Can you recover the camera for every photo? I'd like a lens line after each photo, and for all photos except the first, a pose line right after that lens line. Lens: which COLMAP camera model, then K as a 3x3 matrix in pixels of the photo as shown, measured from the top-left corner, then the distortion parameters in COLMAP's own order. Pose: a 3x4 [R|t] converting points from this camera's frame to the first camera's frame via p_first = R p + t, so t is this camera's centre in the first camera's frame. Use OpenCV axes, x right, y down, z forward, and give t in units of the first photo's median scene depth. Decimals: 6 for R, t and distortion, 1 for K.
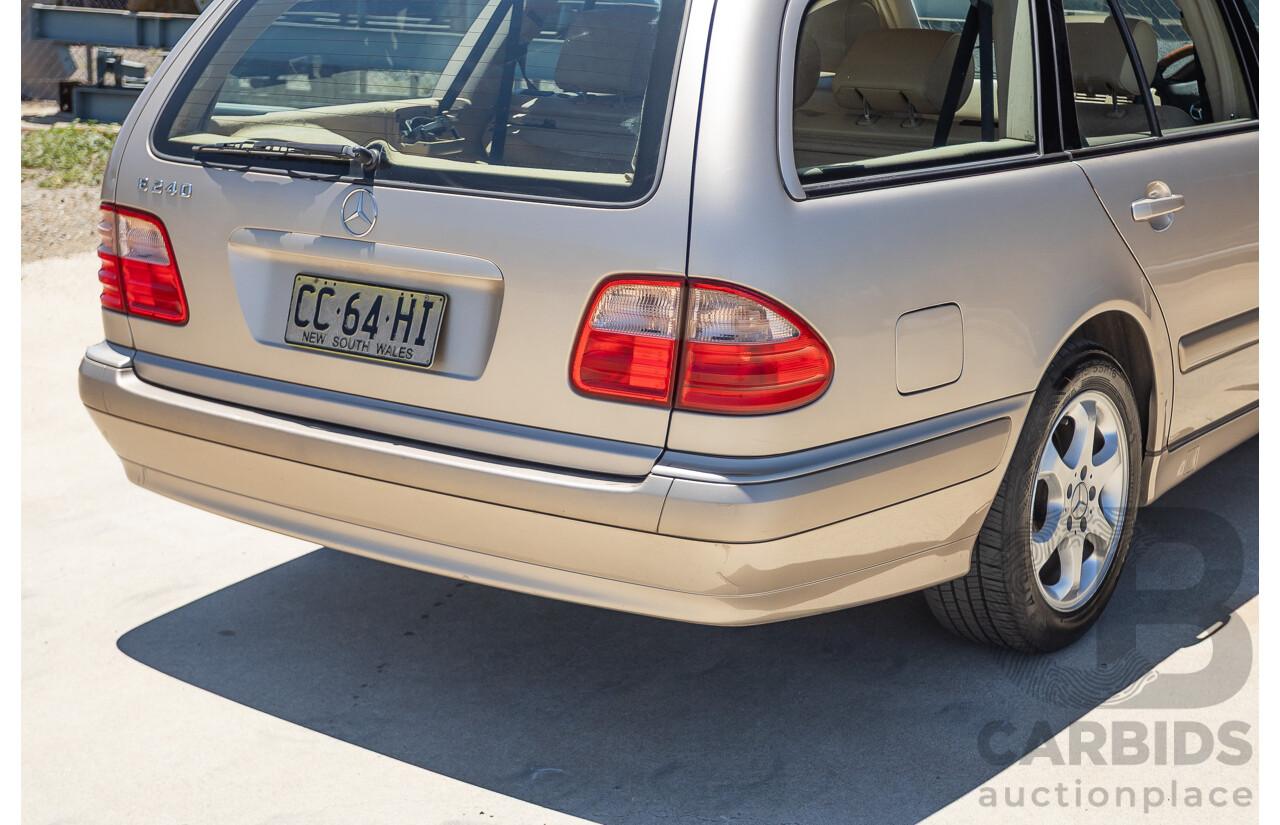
lens RADIAL K [[2187.2, 0, 650.3], [0, 2187.2, 404.3], [0, 0, 1]] dist [-0.032765, 0.000000]
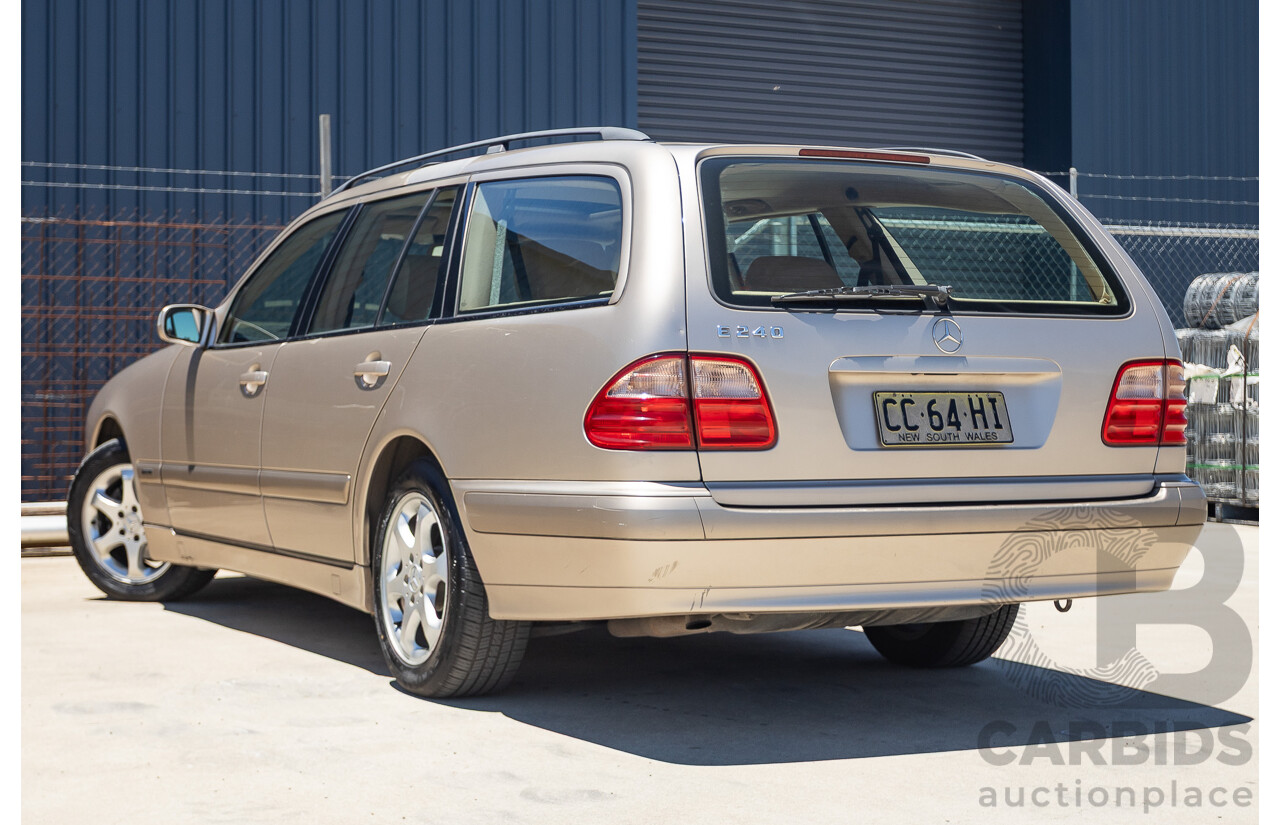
lens RADIAL K [[2281.8, 0, 602.3], [0, 2281.8, 371.1], [0, 0, 1]] dist [-0.050851, 0.000000]
pose [[0.427822, 0.008303, 0.903825, -1.411381], [0.202988, 0.973532, -0.105027, 0.034745], [-0.880775, 0.228399, 0.414813, 0.586132]]
